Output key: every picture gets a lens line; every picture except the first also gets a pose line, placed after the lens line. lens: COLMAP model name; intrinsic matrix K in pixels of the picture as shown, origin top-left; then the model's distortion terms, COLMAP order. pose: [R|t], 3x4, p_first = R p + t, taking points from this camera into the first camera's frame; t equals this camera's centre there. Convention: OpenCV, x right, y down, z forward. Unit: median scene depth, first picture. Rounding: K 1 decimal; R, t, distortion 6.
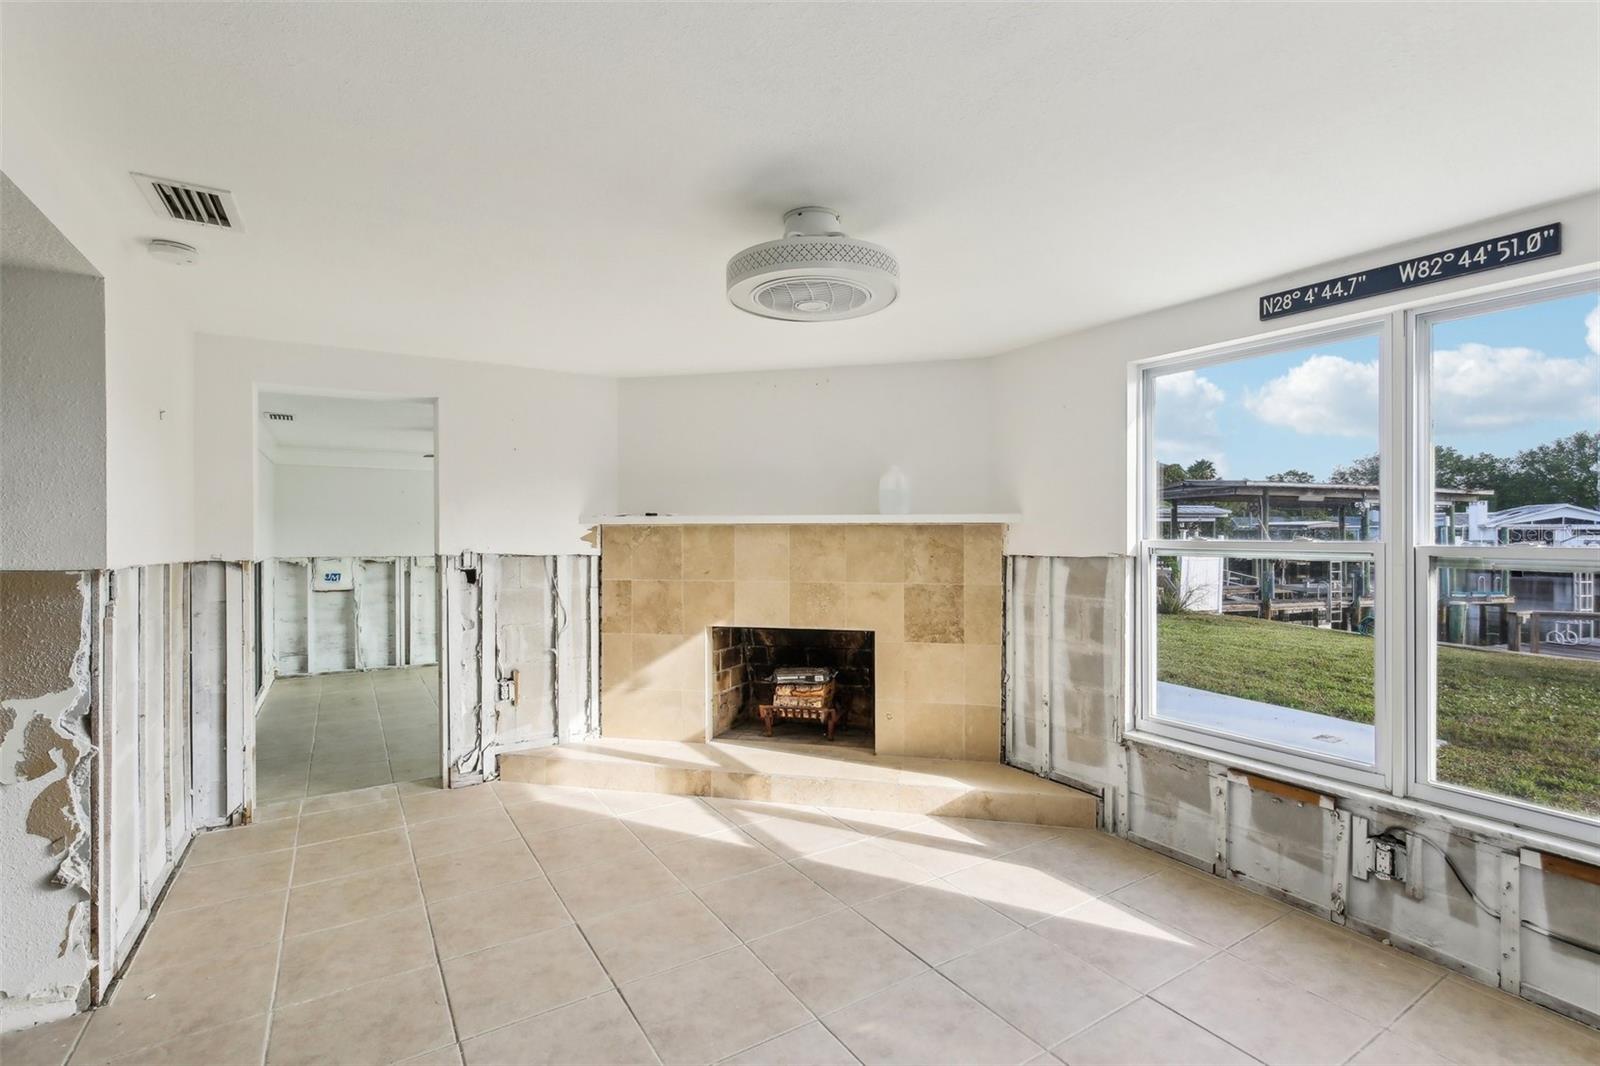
lens RADIAL K [[734.1, 0, 802.5], [0, 734.1, 531.0], [0, 0, 1]] dist [-0.007857, 0.005921]
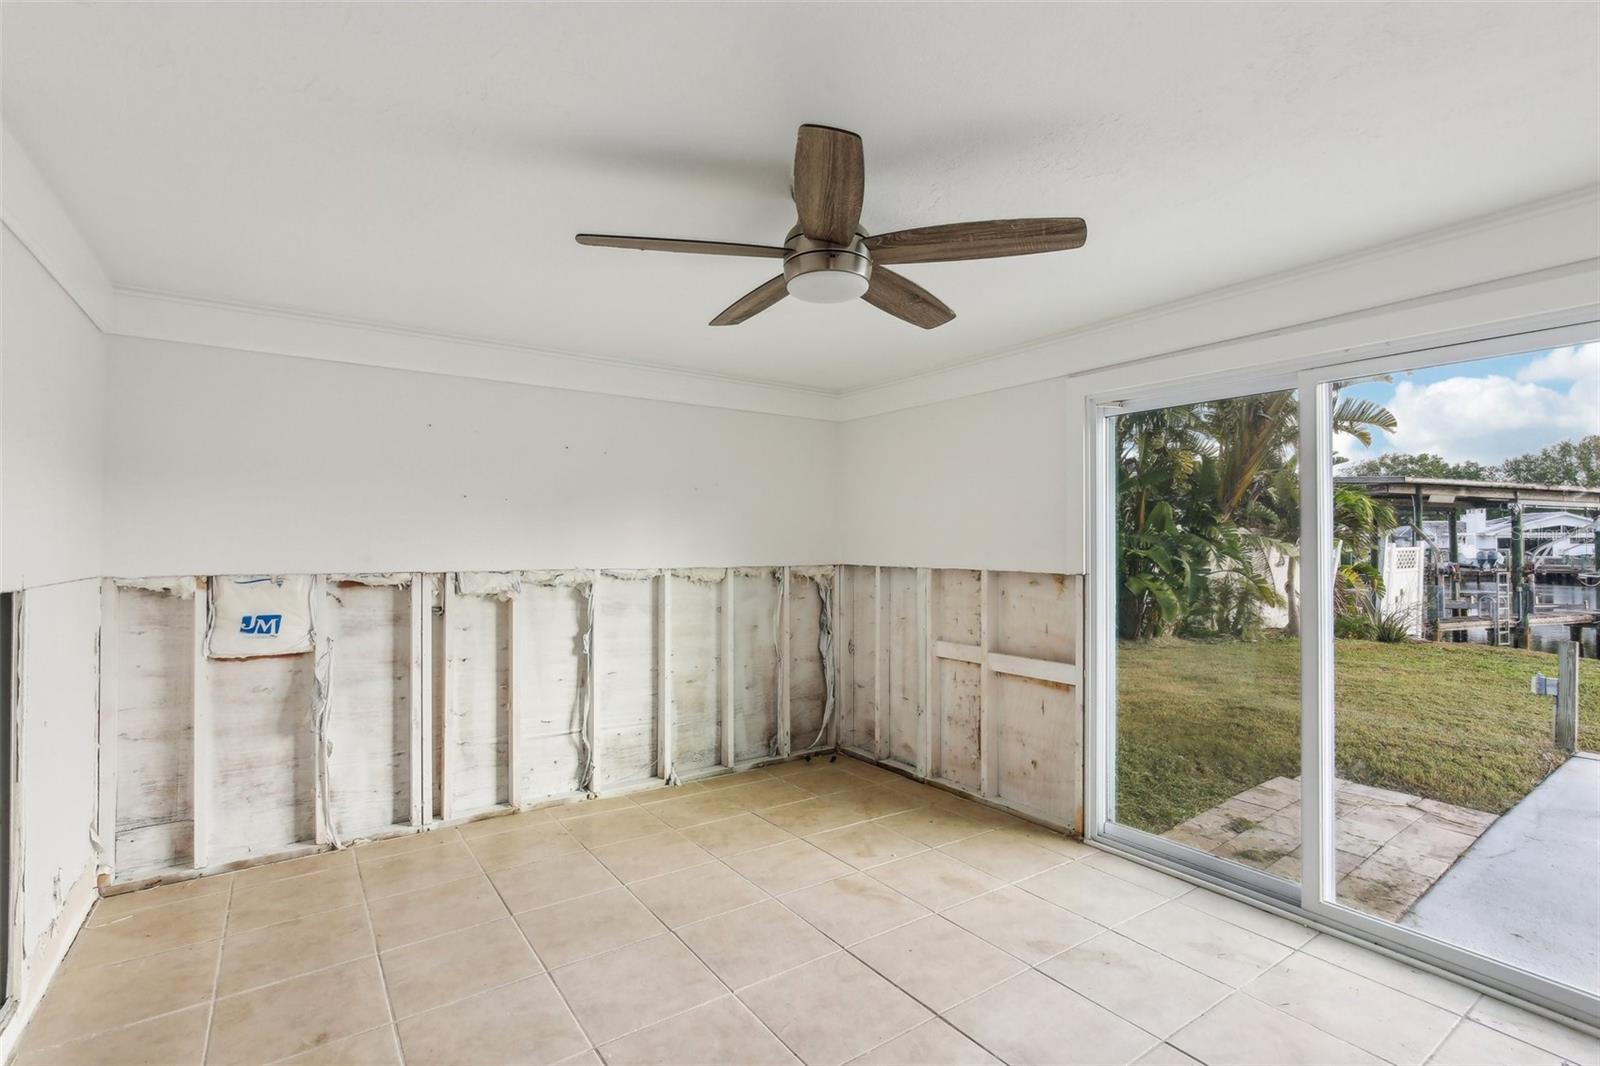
lens RADIAL K [[734.1, 0, 799.0], [0, 734.1, 534.9], [0, 0, 1]] dist [-0.007857, 0.005921]
pose [[0.998345, 0.003585, 0.057397, -0.350279], [-0.003322, 0.999984, -0.004682, 0.013719], [-0.057413, 0.004484, 0.998340, 0.550766]]
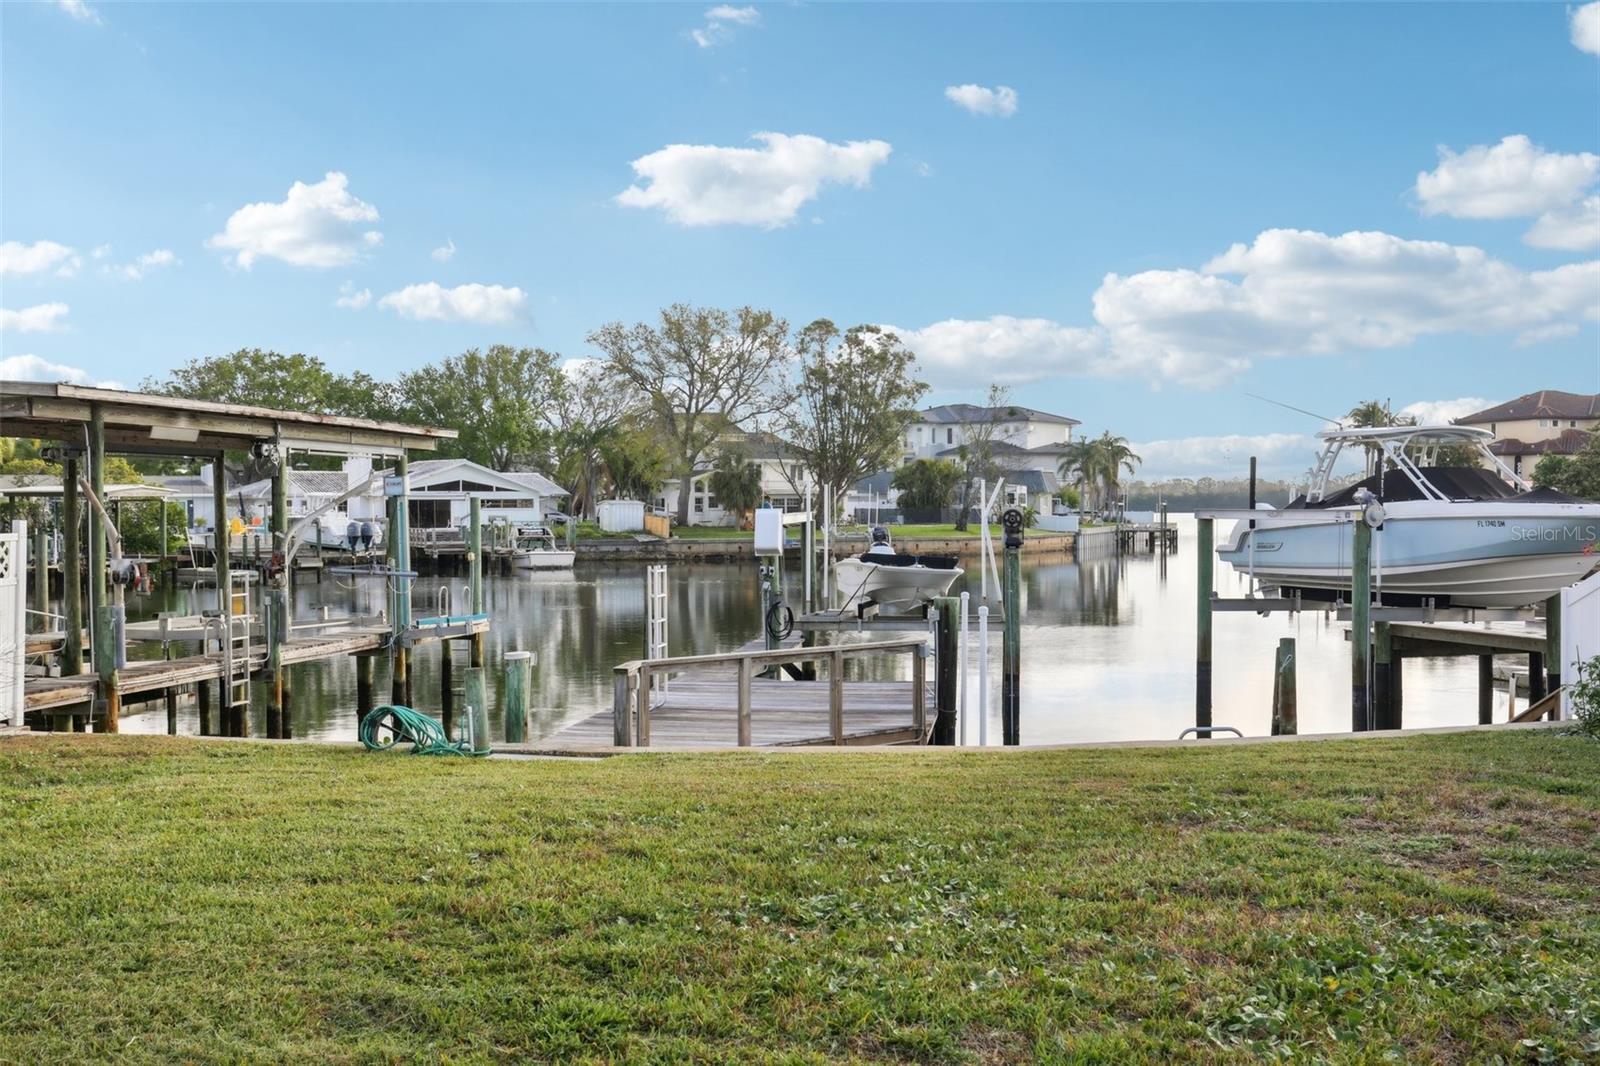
lens RADIAL K [[1524.0, 0, 796.2], [0, 1524.0, 534.9], [0, 0, 1]] dist [-0.002776, 0.000000]
pose [[0.498769, -0.020013, 0.866504, 0.205965], [0.000808, 0.999744, 0.022626, -0.008207], [-0.866735, -0.010585, 0.498657, 0.598091]]
